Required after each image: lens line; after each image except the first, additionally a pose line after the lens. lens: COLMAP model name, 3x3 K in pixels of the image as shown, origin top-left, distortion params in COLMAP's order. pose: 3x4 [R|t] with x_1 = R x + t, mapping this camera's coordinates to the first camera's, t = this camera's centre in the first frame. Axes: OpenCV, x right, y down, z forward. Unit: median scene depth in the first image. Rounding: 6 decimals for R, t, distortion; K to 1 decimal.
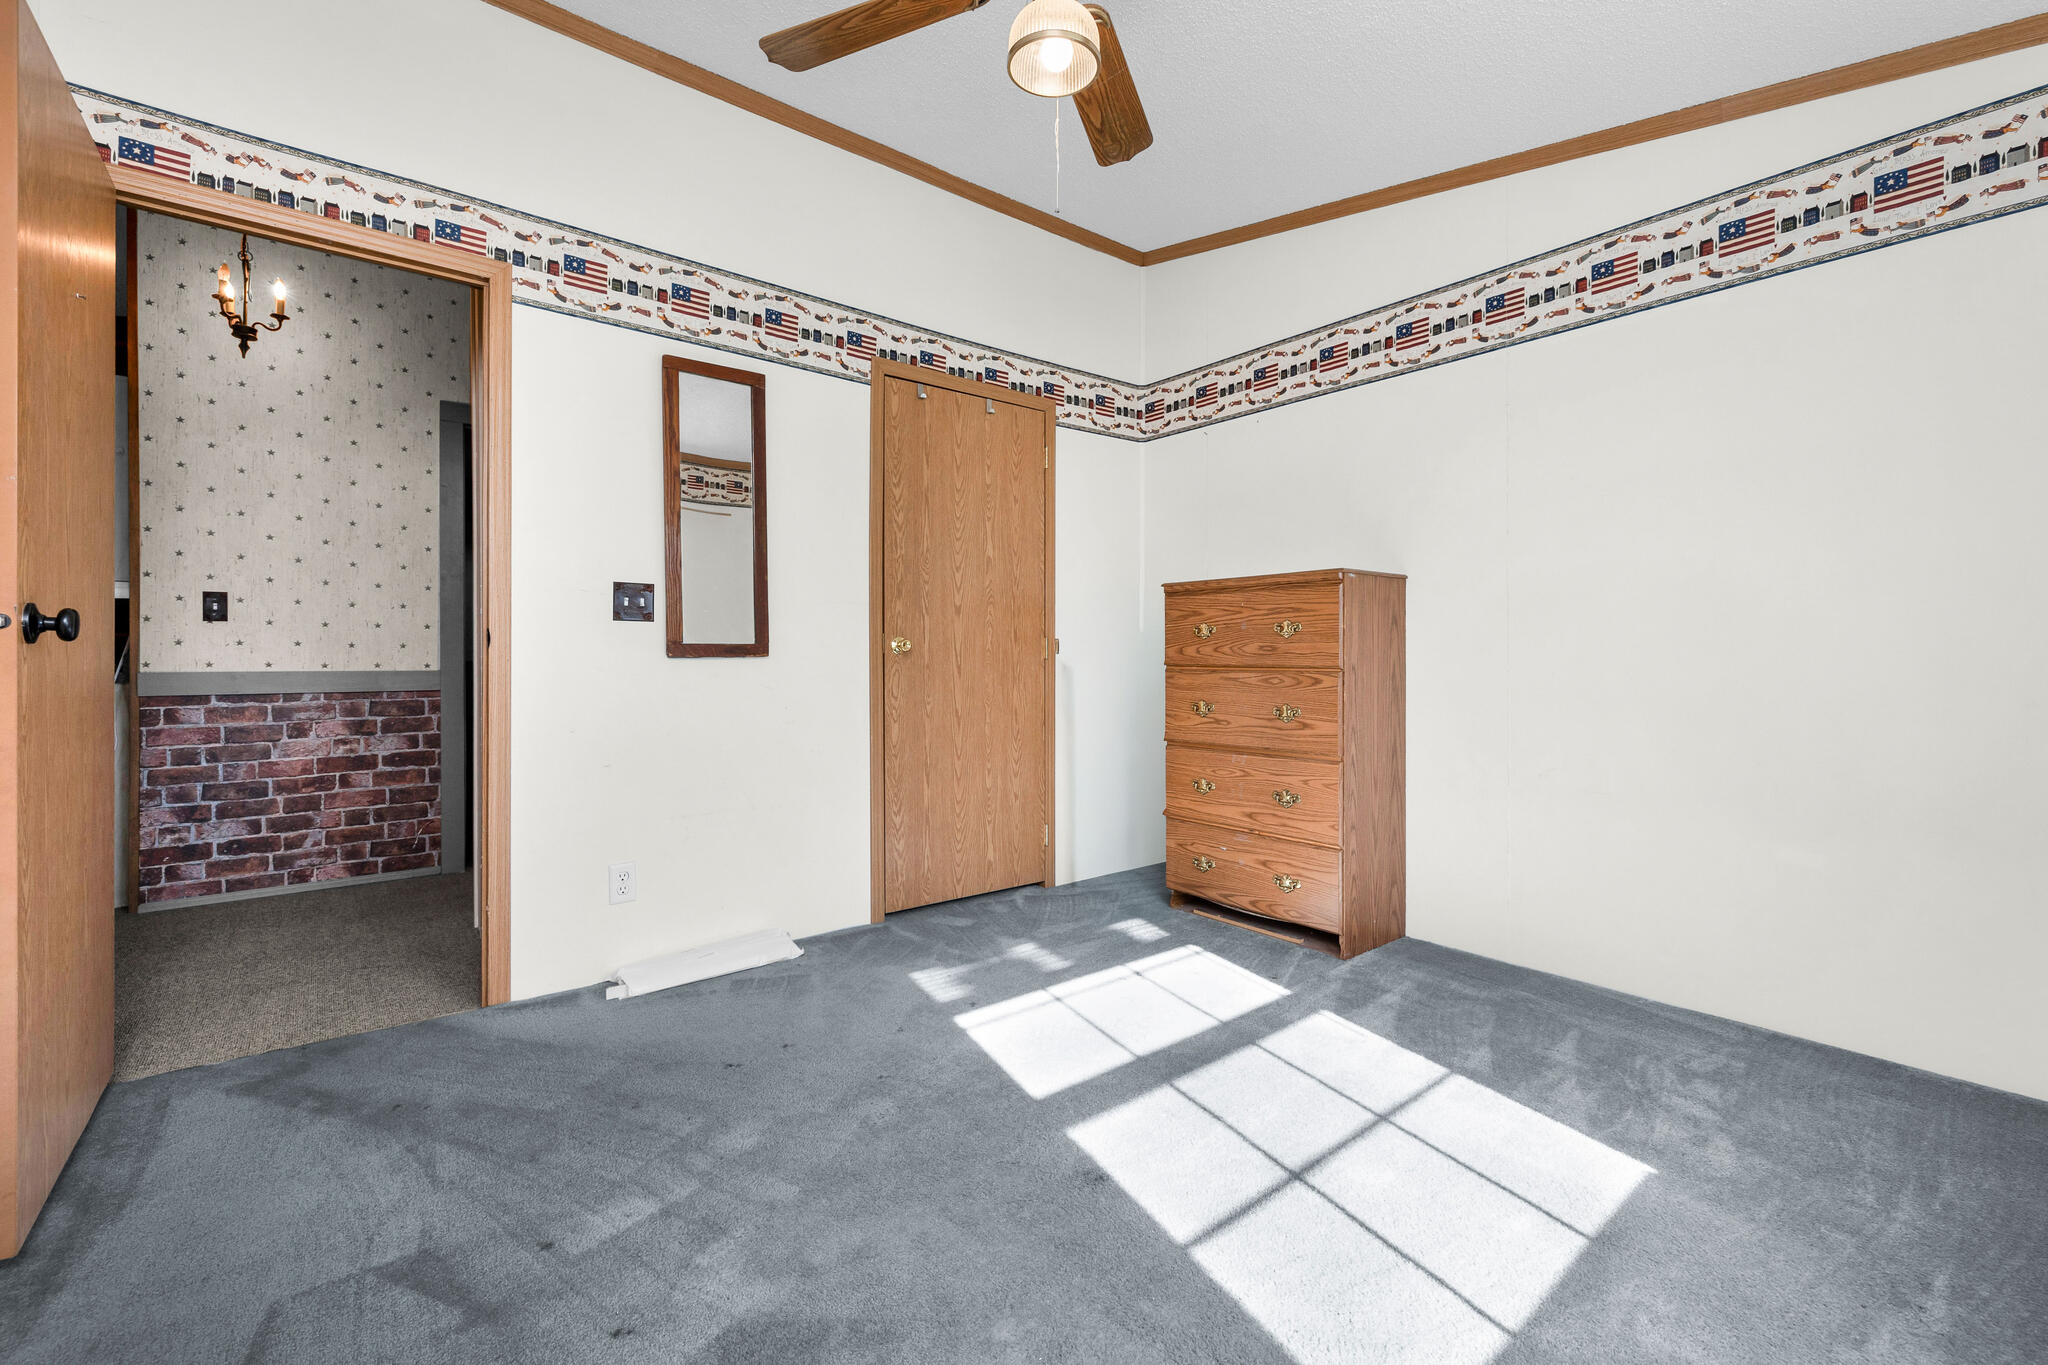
lens RADIAL K [[871.7, 0, 1023.5], [0, 871.7, 641.7], [0, 0, 1]] dist [-0.001951, 0.000271]
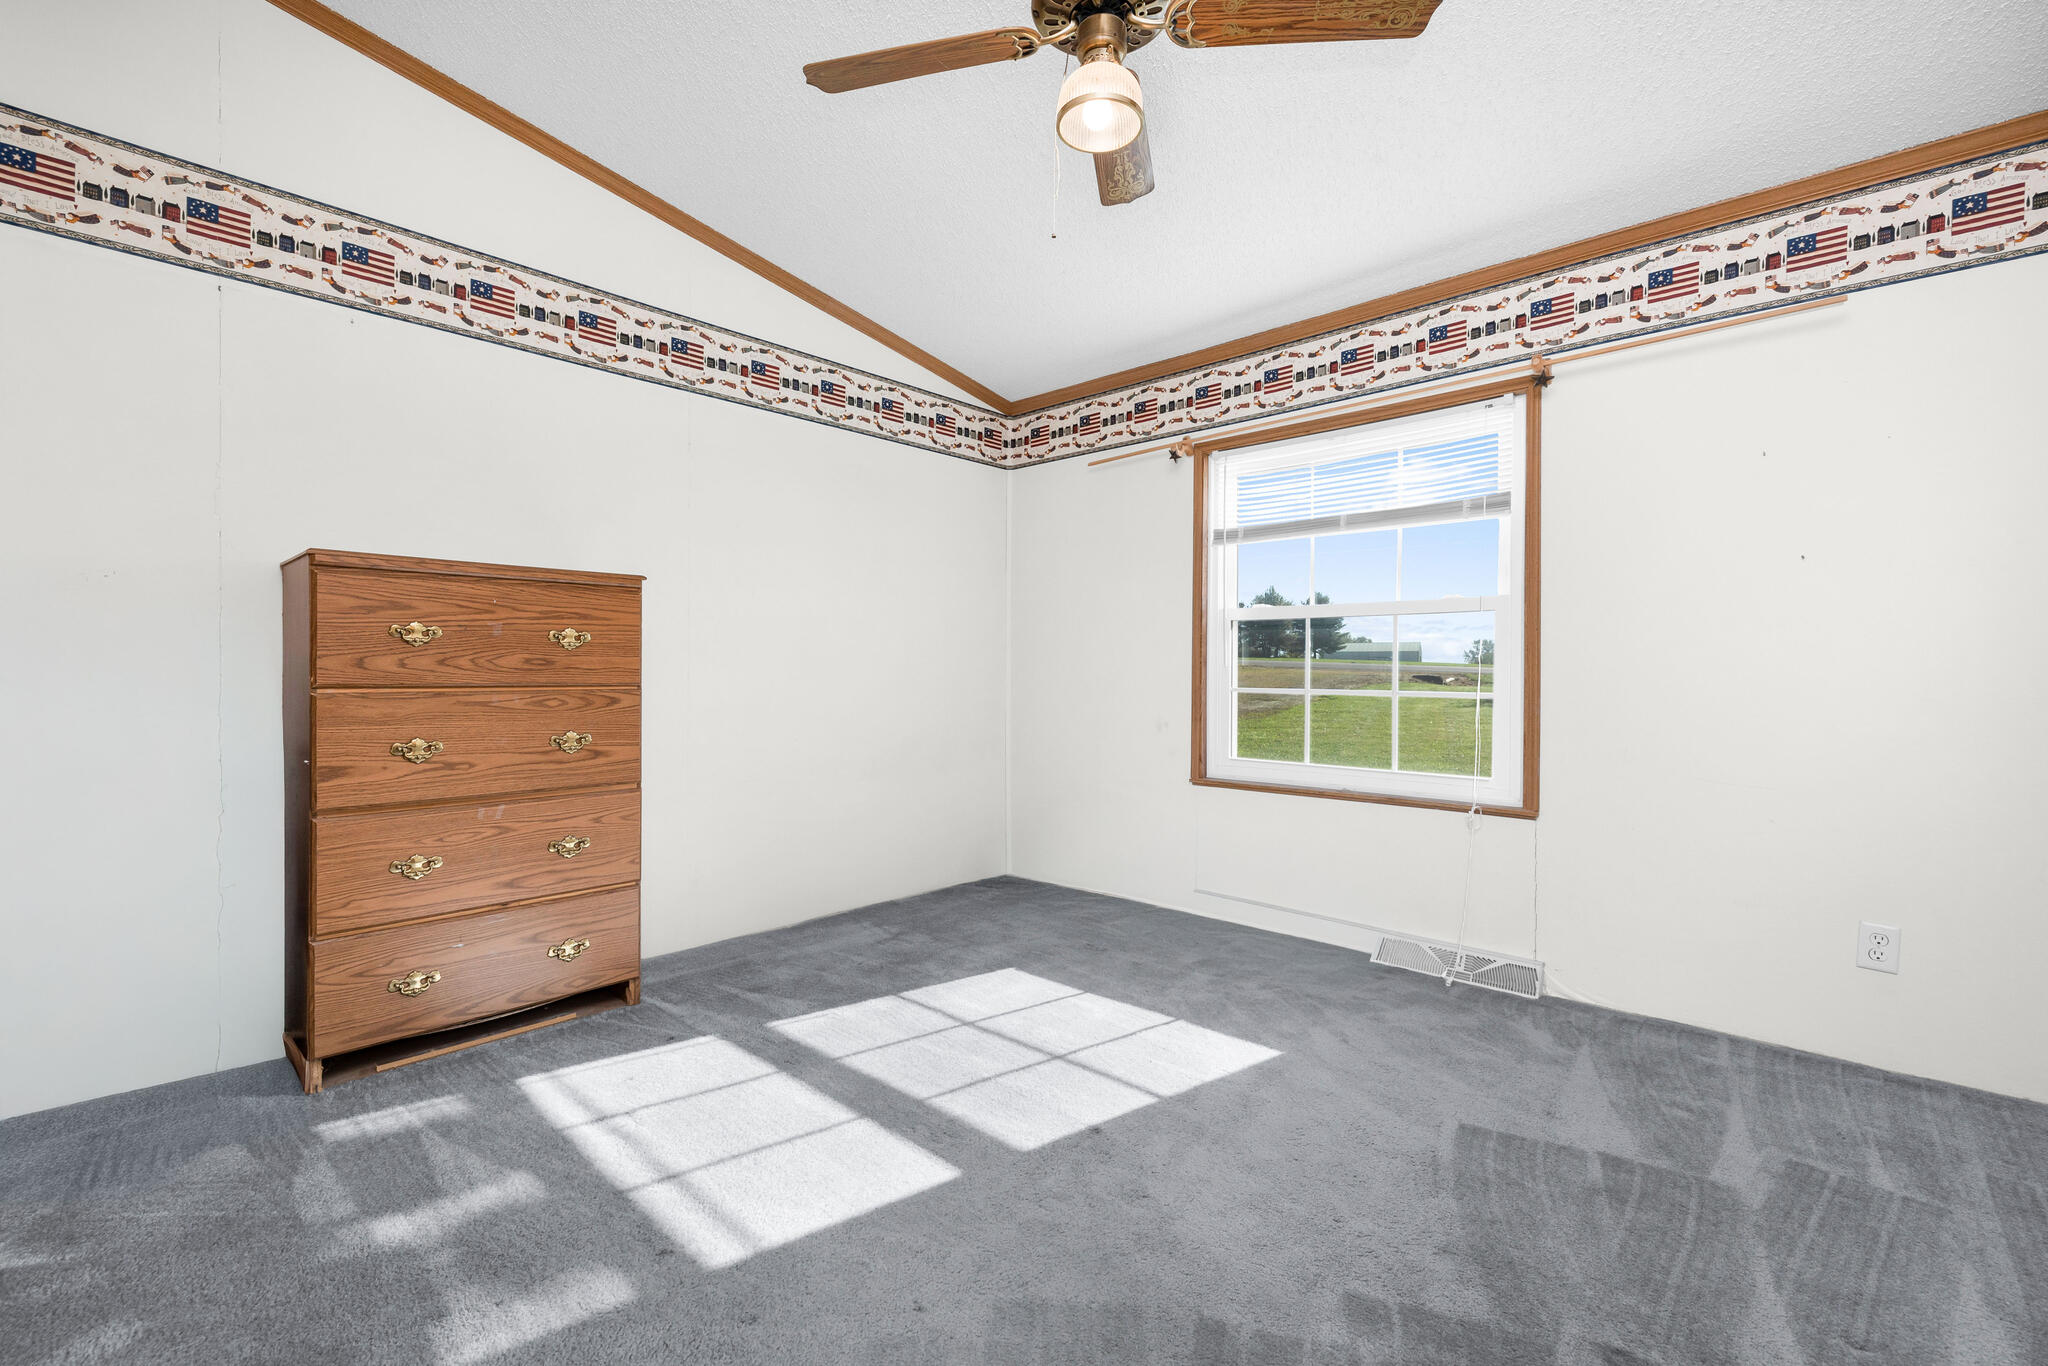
lens RADIAL K [[871.7, 0, 1024.4], [0, 871.7, 670.1], [0, 0, 1]] dist [-0.001951, 0.000271]
pose [[-0.147068, 0.005308, 0.989112, -0.574483], [-0.017317, 0.999819, -0.007940, 0.014340], [-0.988975, -0.018296, -0.146949, 0.711122]]
